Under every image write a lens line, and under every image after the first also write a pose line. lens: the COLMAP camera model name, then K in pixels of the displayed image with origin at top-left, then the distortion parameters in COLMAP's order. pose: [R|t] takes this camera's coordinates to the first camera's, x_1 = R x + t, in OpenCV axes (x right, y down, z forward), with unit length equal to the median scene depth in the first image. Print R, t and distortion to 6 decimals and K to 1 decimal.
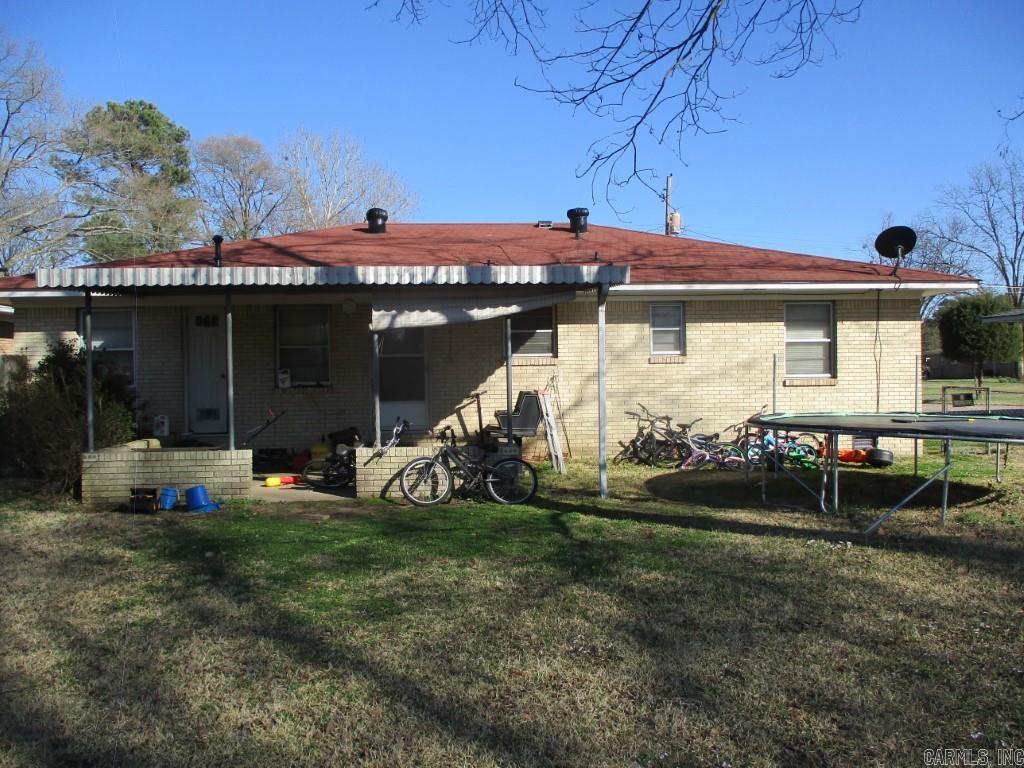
lens RADIAL K [[849.7, 0, 512.0], [0, 849.7, 384.0], [0, 0, 1]] dist [-0.033985, 0.010241]
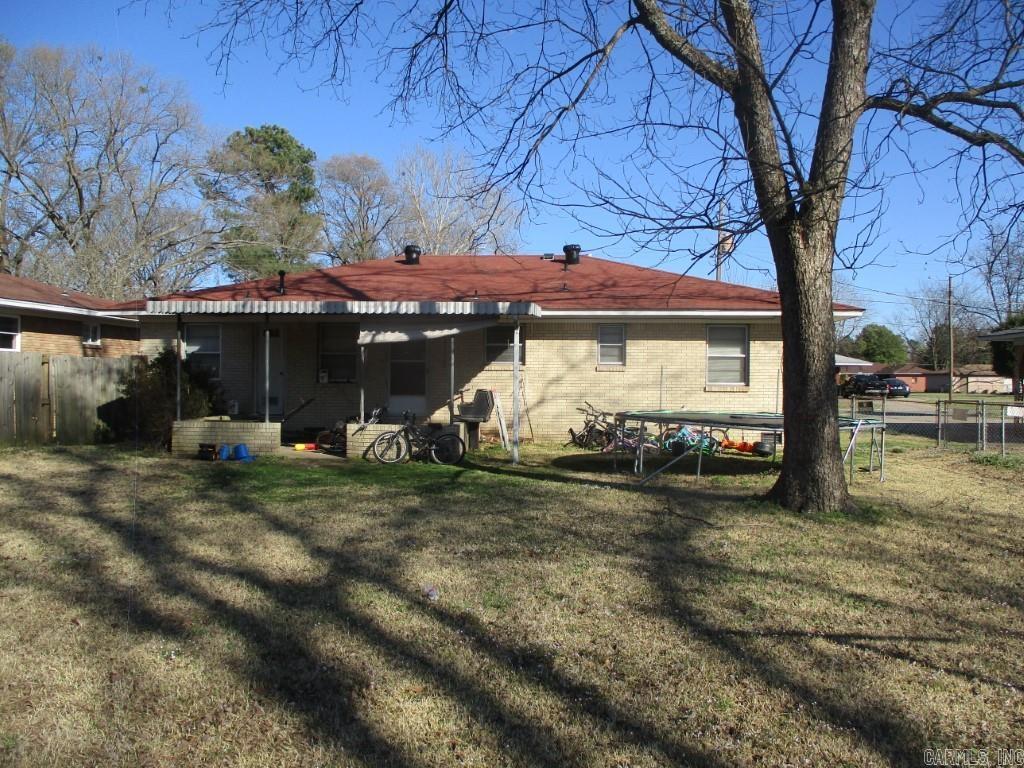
lens RADIAL K [[849.7, 0, 512.0], [0, 849.7, 384.0], [0, 0, 1]] dist [-0.033985, 0.010241]
pose [[0.988916, 0.024673, -0.146413, 0.285871], [-0.025484, 0.999668, -0.003668, 0.004147], [0.146274, 0.007359, 0.989217, -0.379806]]
